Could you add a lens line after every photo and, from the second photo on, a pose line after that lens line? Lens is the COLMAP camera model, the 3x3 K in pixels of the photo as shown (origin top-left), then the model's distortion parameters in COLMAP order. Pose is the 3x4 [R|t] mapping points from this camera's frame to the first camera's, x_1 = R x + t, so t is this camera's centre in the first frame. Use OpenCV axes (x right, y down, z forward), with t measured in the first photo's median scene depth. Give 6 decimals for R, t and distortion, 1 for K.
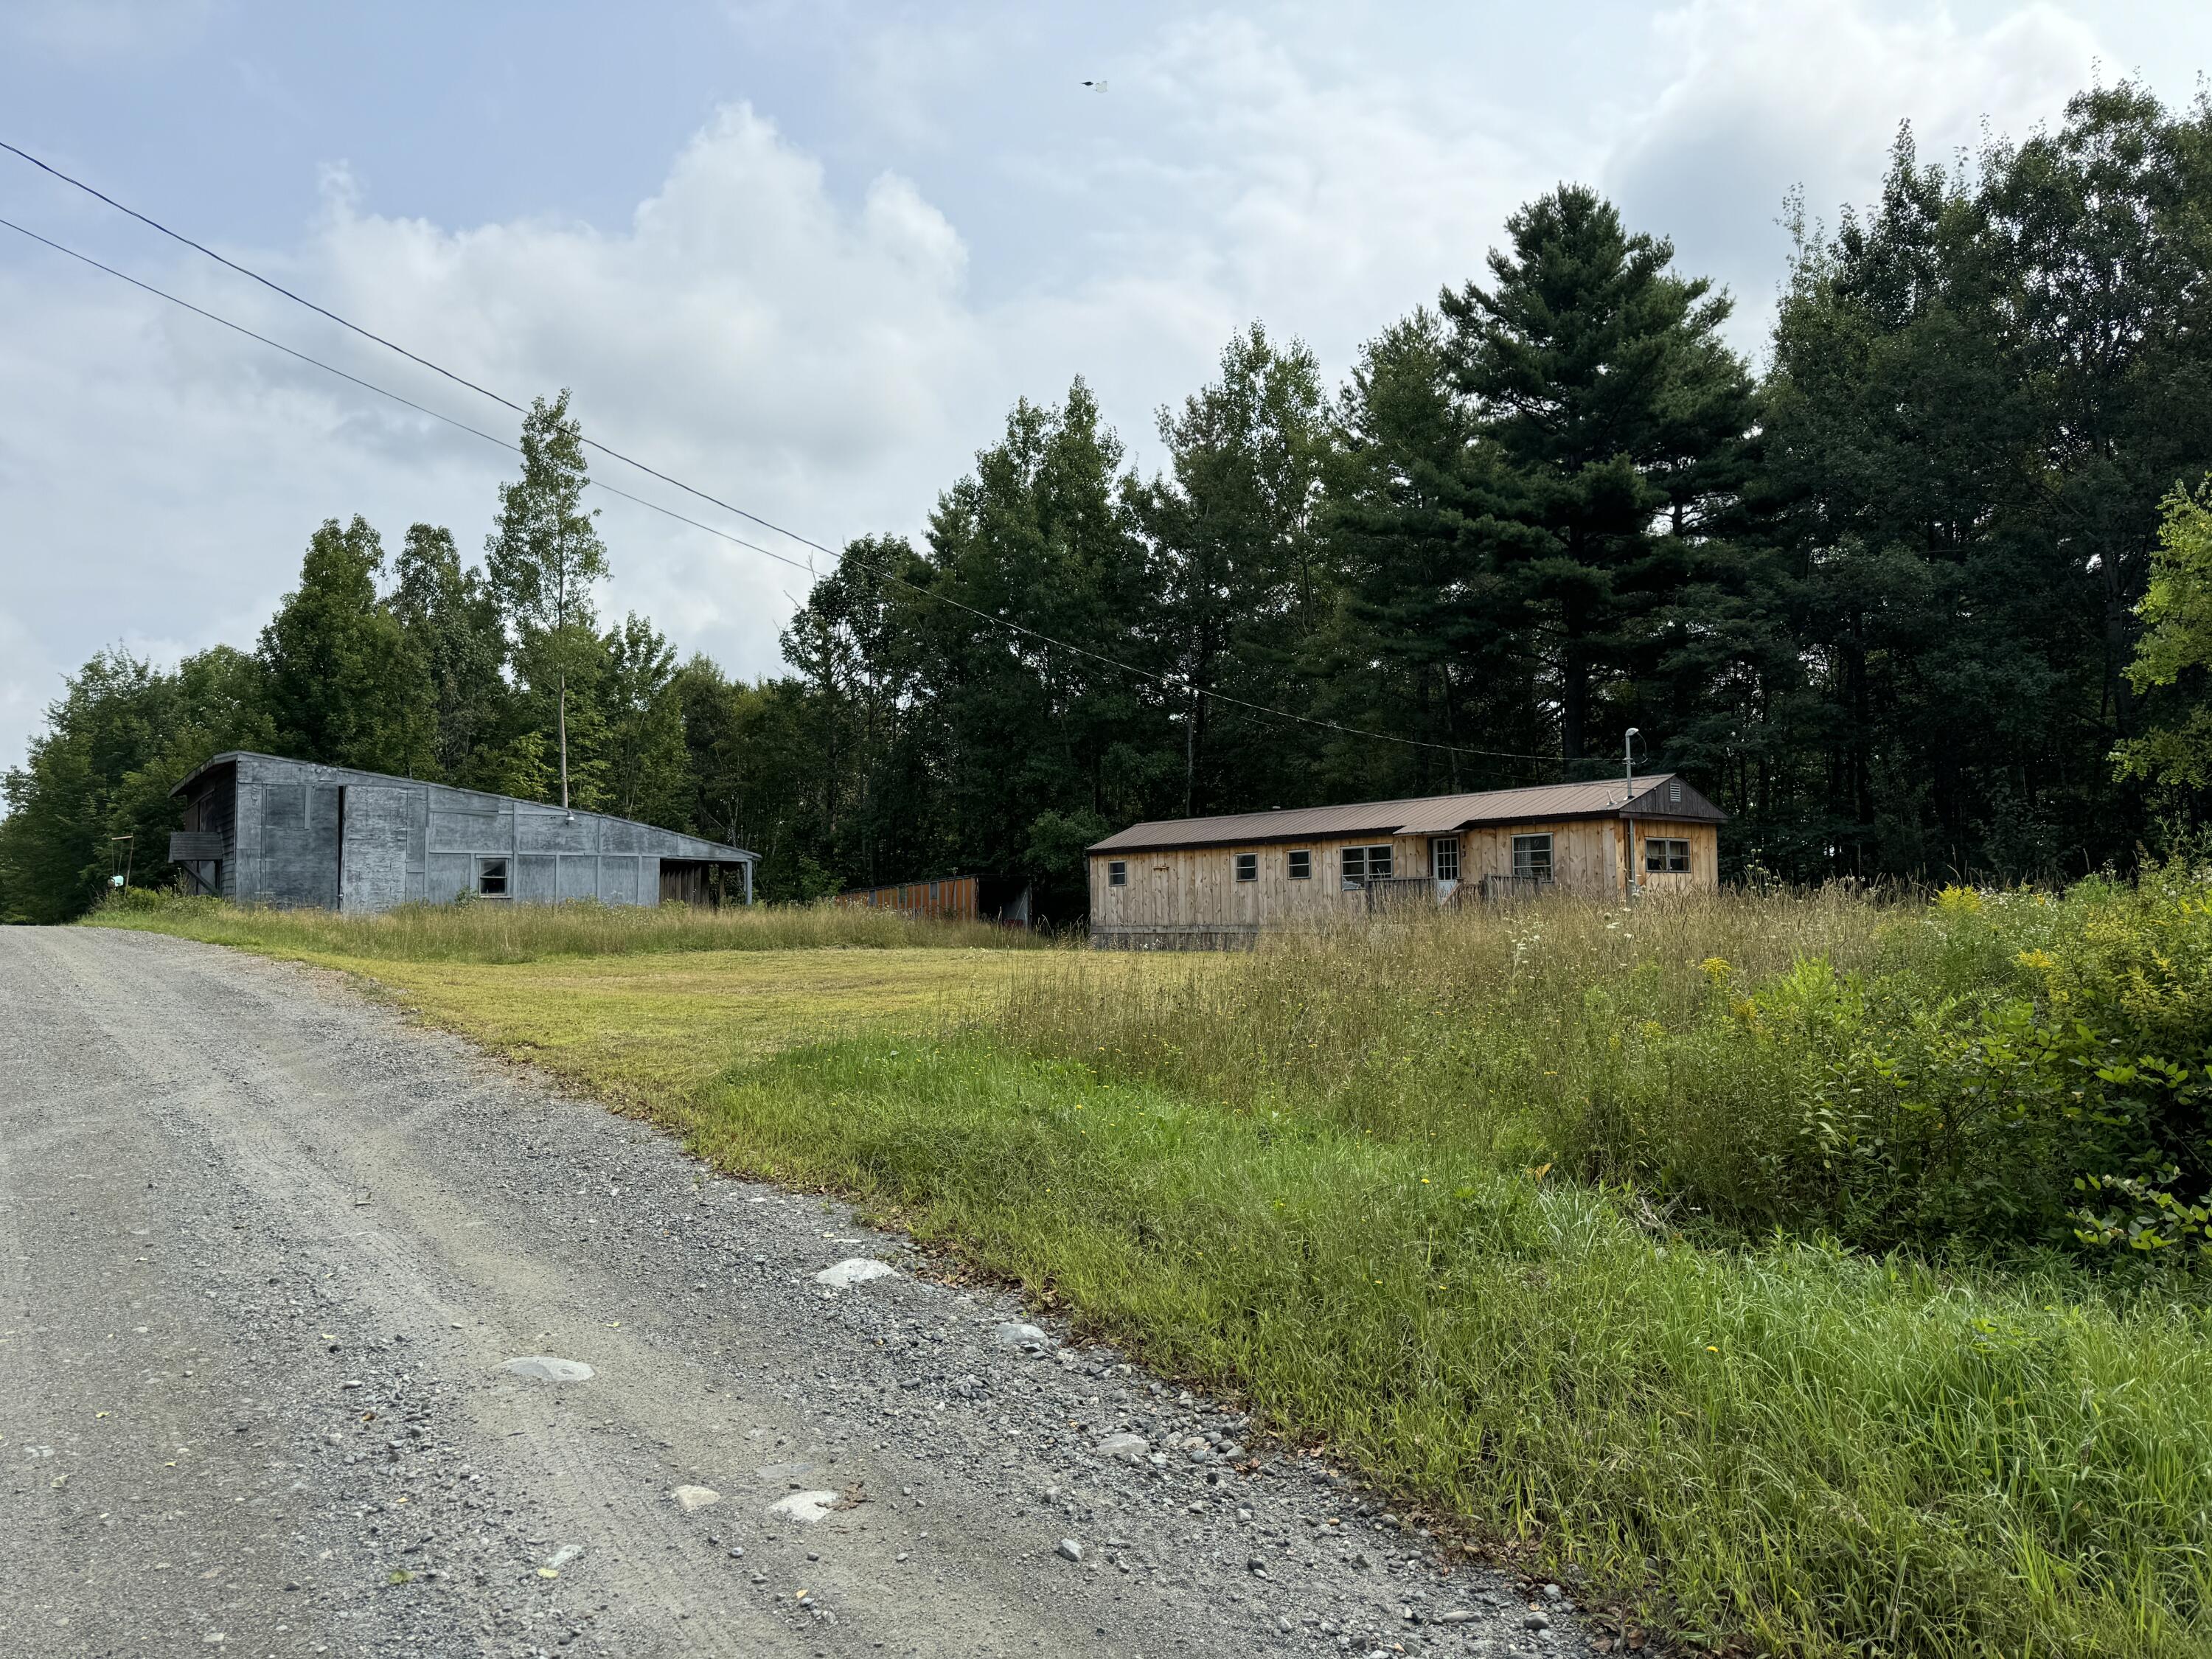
lens RADIAL K [[1559.5, 0, 1098.7], [0, 1559.5, 826.8], [0, 0, 1]] dist [0.057625, -0.076528]
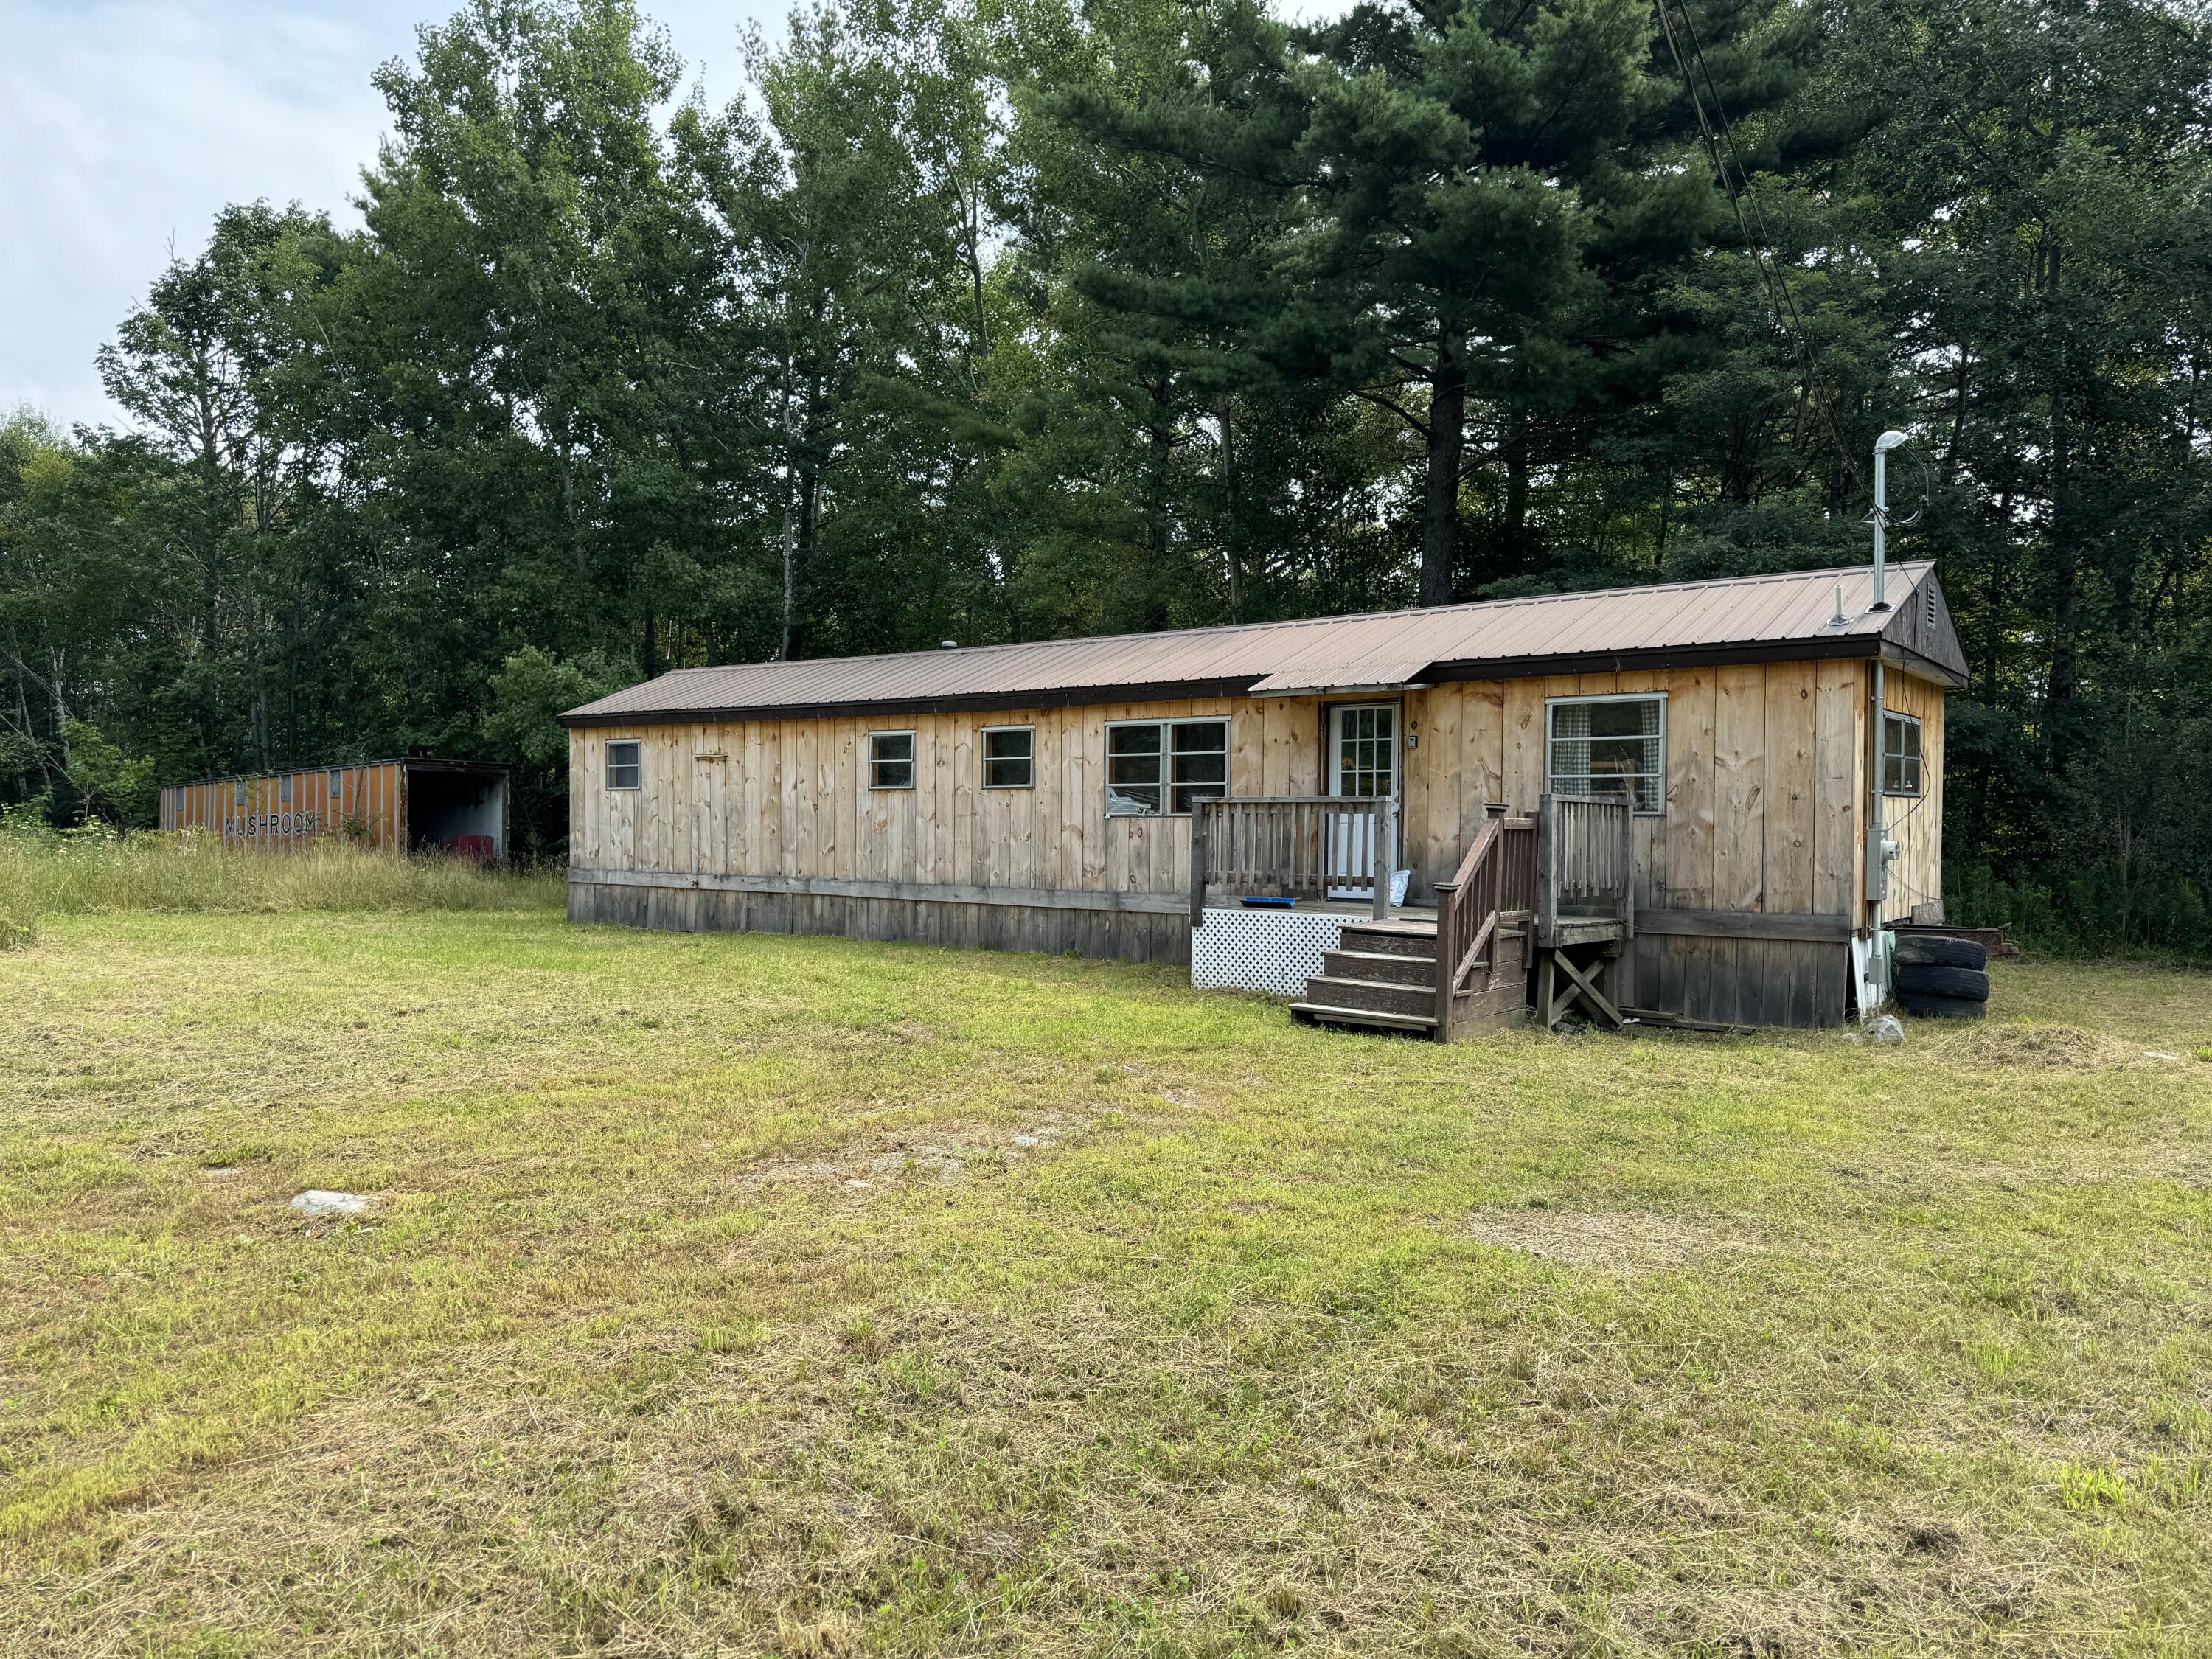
lens RADIAL K [[1559.5, 0, 1097.8], [0, 1559.5, 842.9], [0, 0, 1]] dist [0.057625, -0.076528]
pose [[0.969551, 0.010107, 0.244681, 0.038746], [-0.030010, 0.996521, 0.077750, 0.011942], [-0.243044, -0.082726, 0.966481, 0.510753]]
